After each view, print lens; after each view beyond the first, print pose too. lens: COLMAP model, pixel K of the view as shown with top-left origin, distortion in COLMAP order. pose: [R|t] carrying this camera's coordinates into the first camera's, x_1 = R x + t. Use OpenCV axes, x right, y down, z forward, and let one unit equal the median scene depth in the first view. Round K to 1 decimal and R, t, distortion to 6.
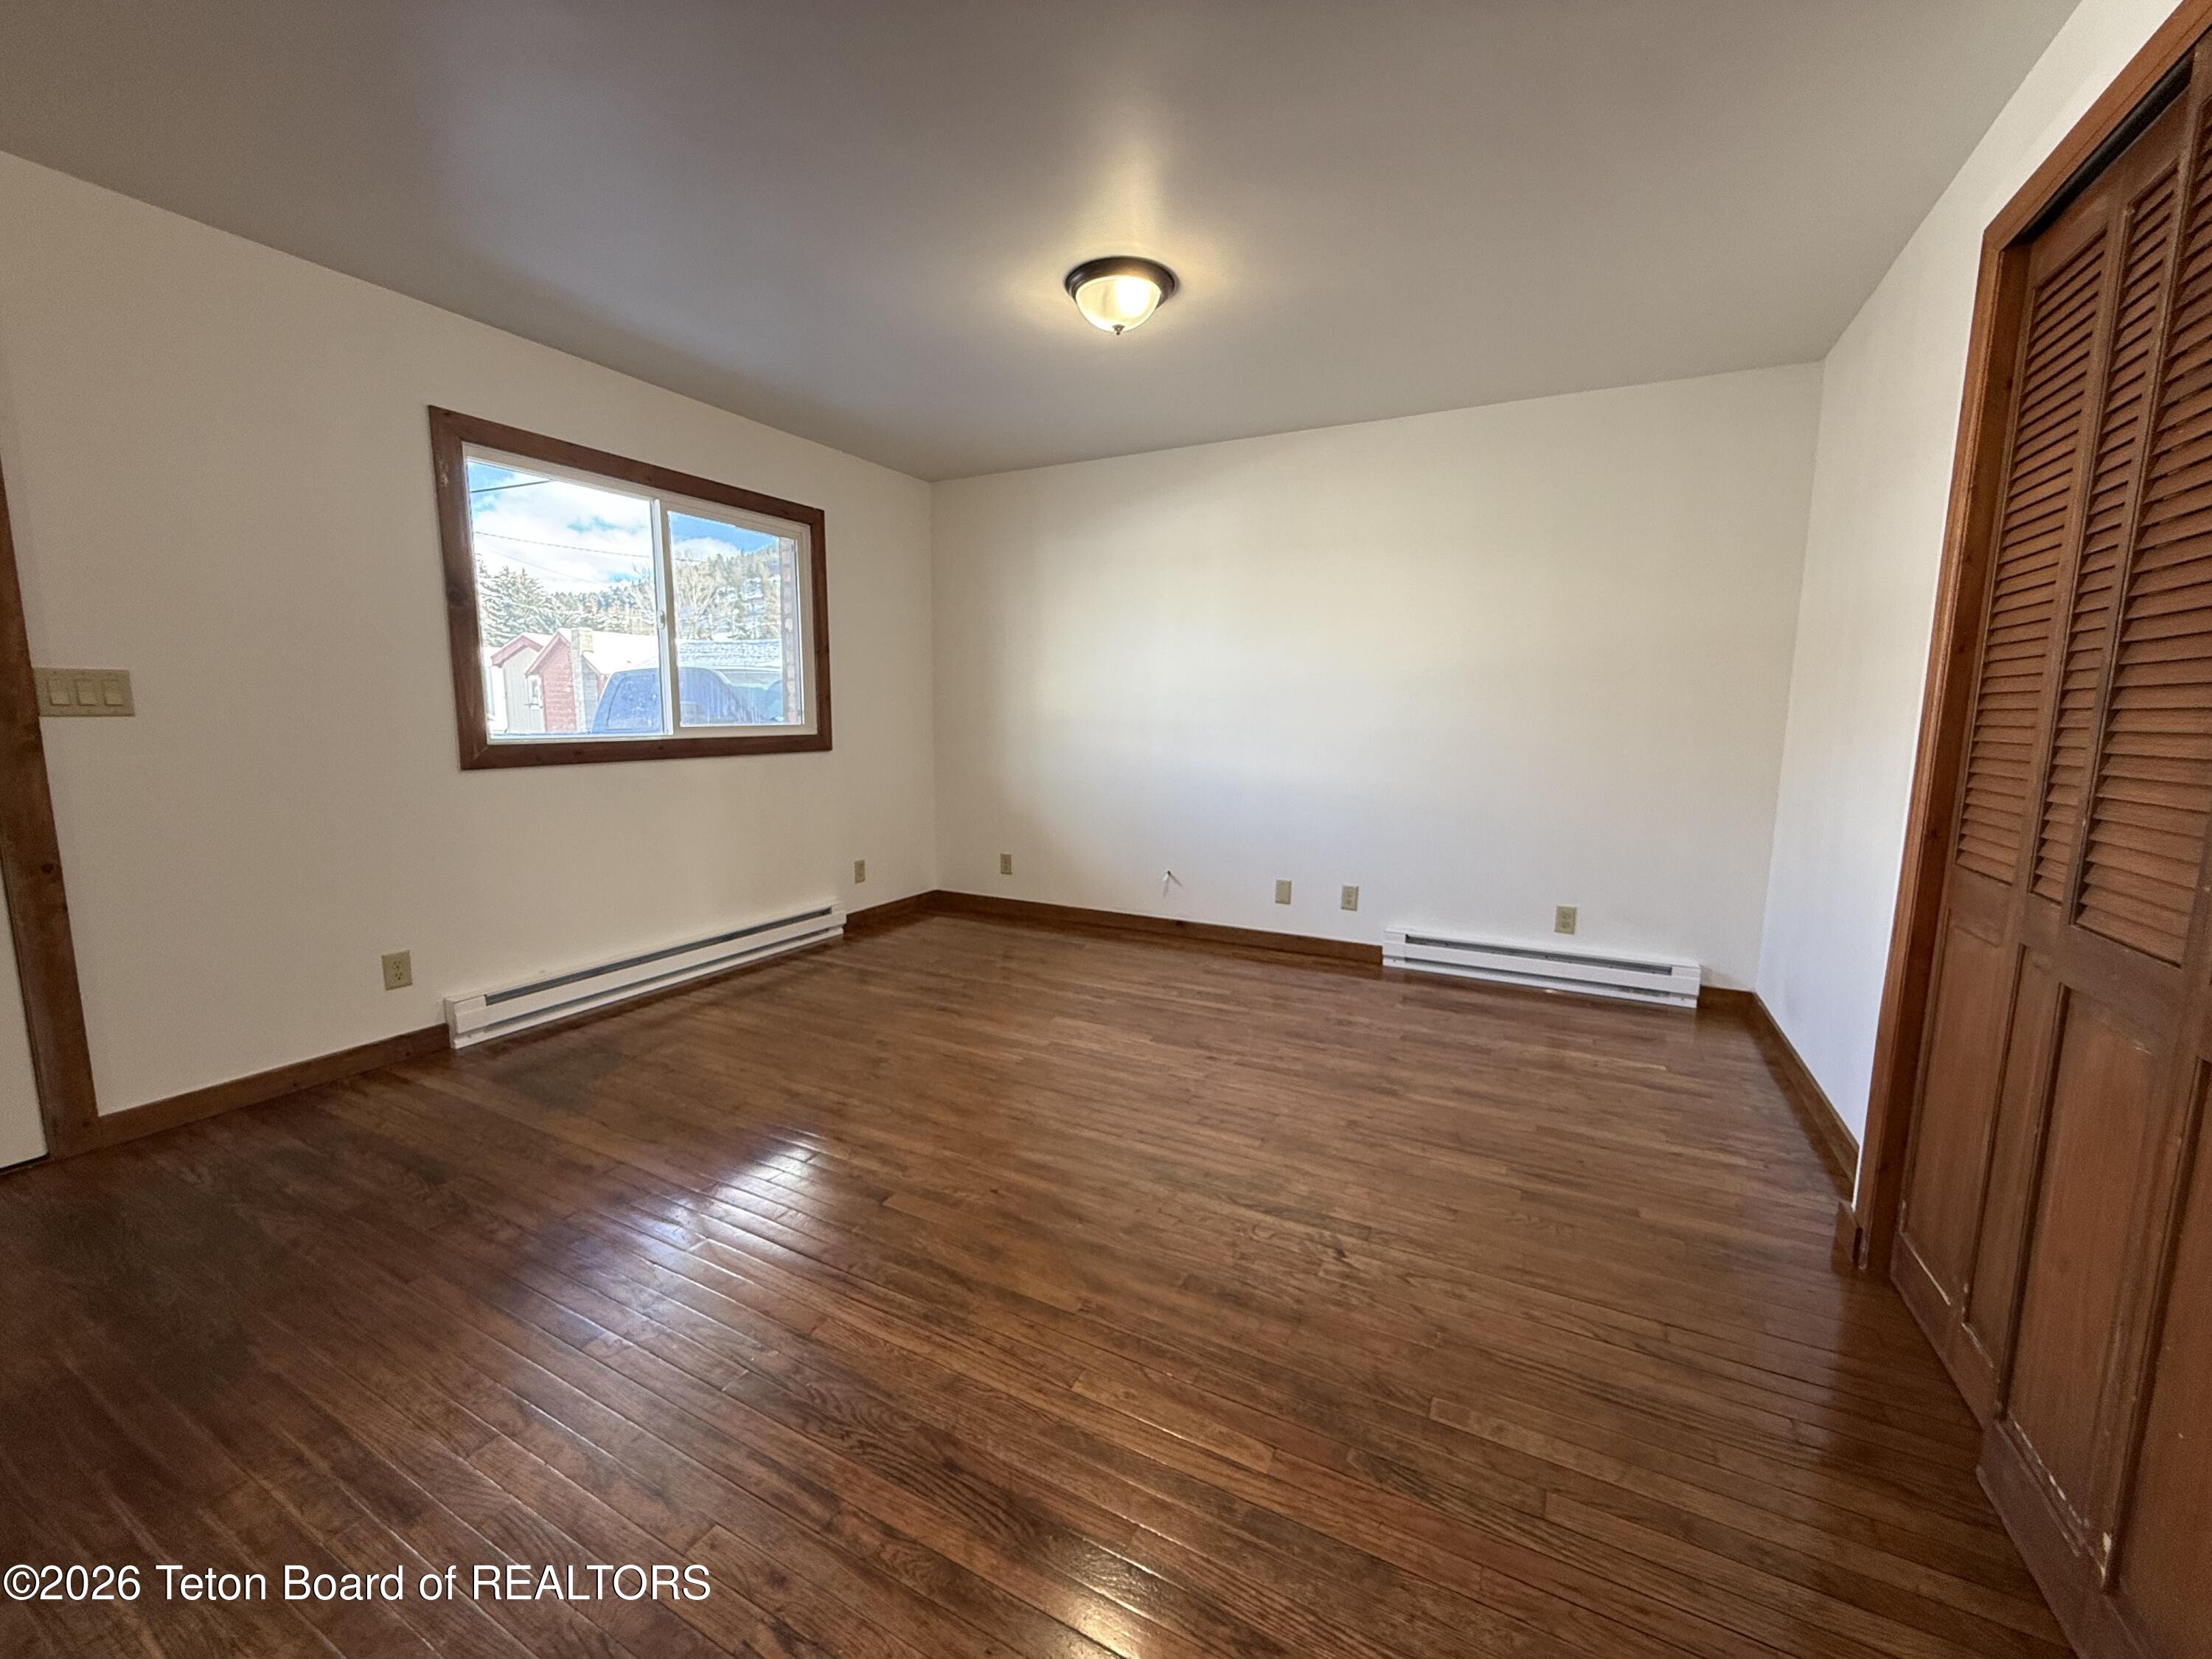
lens RADIAL K [[879.9, 0, 1101.7], [0, 879.9, 834.8], [0, 0, 1]] dist [-0.000794, 0.000011]
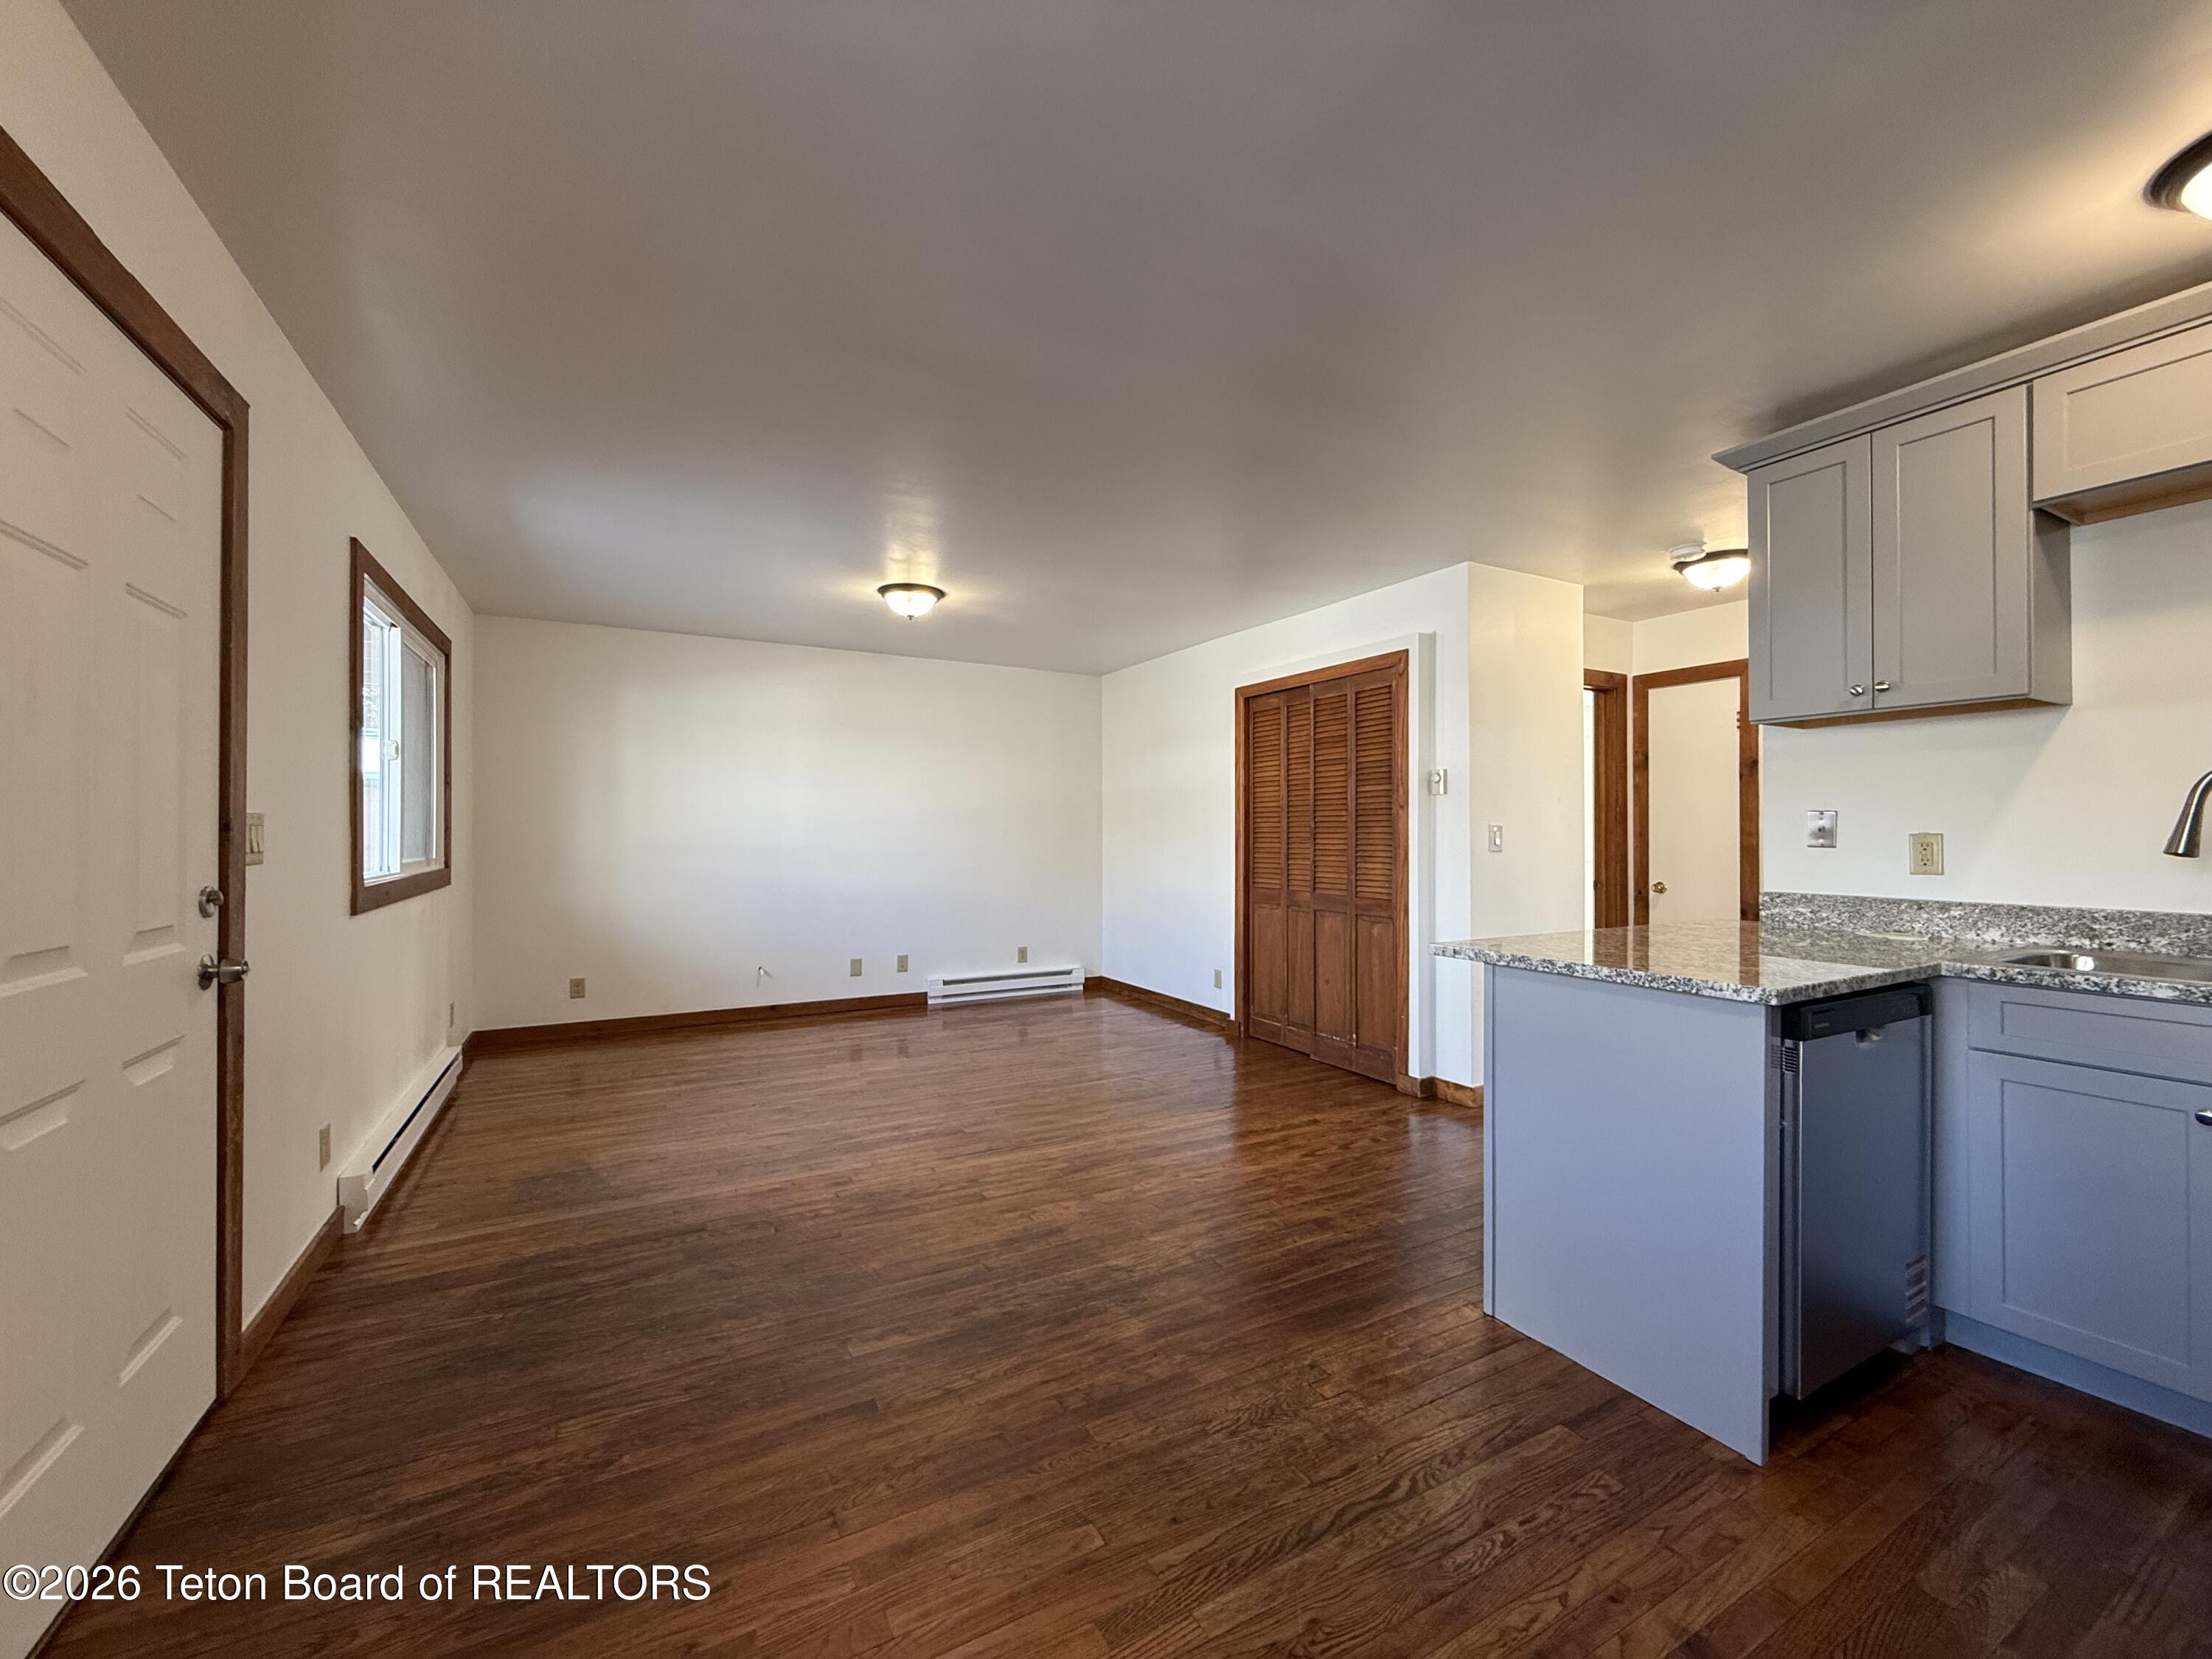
lens RADIAL K [[879.9, 0, 1104.5], [0, 879.9, 834.1], [0, 0, 1]] dist [-0.000794, 0.000011]
pose [[0.549933, -0.007957, 0.835171, -1.044374], [0.119518, 0.990413, -0.069263, -0.000206], [-0.826613, 0.137908, 0.545612, -0.152178]]
